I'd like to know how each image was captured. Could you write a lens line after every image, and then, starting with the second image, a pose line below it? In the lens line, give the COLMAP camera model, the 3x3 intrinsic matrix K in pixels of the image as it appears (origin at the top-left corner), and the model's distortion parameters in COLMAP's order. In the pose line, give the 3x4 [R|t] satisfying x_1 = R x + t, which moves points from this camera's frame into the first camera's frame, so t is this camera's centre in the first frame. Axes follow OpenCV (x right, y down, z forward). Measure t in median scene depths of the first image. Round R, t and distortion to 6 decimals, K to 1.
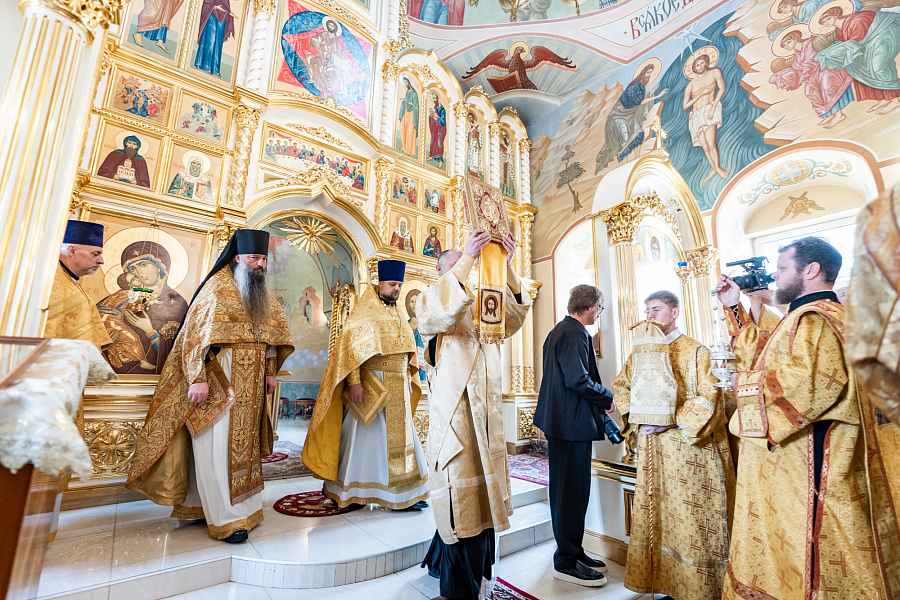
lens RADIAL K [[403.8, 0, 450.0], [0, 403.8, 300.0], [0, 0, 1]] dist [-0.000577, -0.000009]
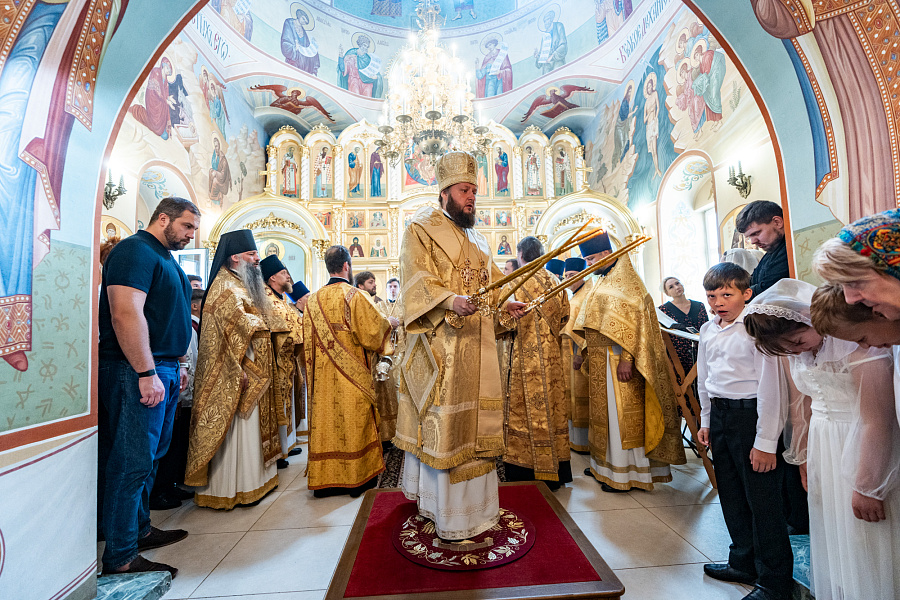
lens RADIAL K [[403.8, 0, 450.0], [0, 403.8, 300.0], [0, 0, 1]] dist [-0.000577, -0.000009]
pose [[0.820043, -0.084158, -0.566081, 0.774979], [0.155126, 0.984786, 0.078314, -0.098885], [0.550877, -0.152034, 0.820622, -0.561651]]
